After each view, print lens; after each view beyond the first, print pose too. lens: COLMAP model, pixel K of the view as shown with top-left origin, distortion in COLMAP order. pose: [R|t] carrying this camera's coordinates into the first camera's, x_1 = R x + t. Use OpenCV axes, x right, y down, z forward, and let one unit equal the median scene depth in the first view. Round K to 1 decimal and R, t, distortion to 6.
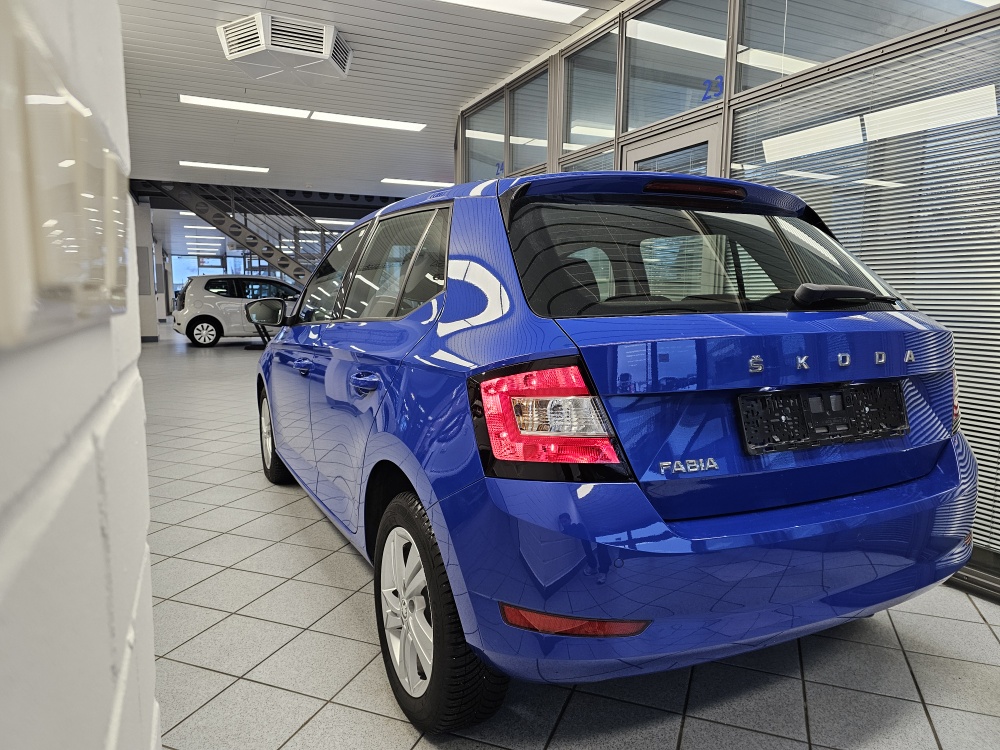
lens RADIAL K [[673.0, 0, 491.3], [0, 673.0, 376.8], [0, 0, 1]] dist [0.045157, -0.046075]
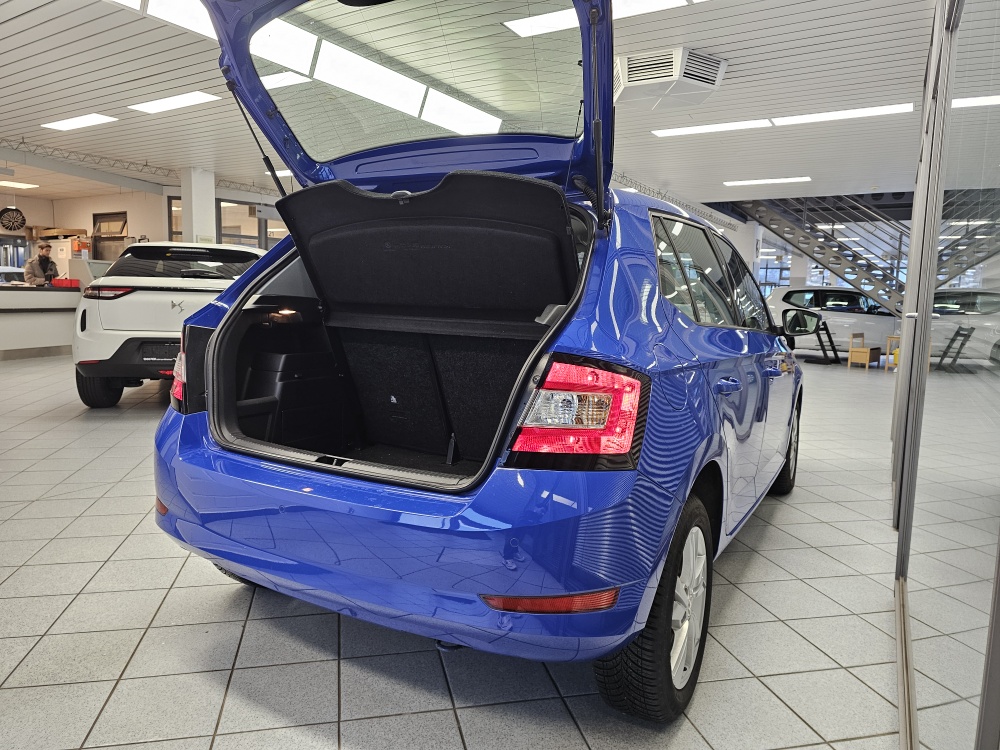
lens RADIAL K [[673.0, 0, 492.5], [0, 673.0, 376.7], [0, 0, 1]] dist [0.045157, -0.046075]
pose [[0.553871, 0.105320, -0.825914, 0.365414], [-0.124494, 0.991292, 0.042921, -0.009435], [0.823243, 0.079048, 0.562159, 0.134996]]
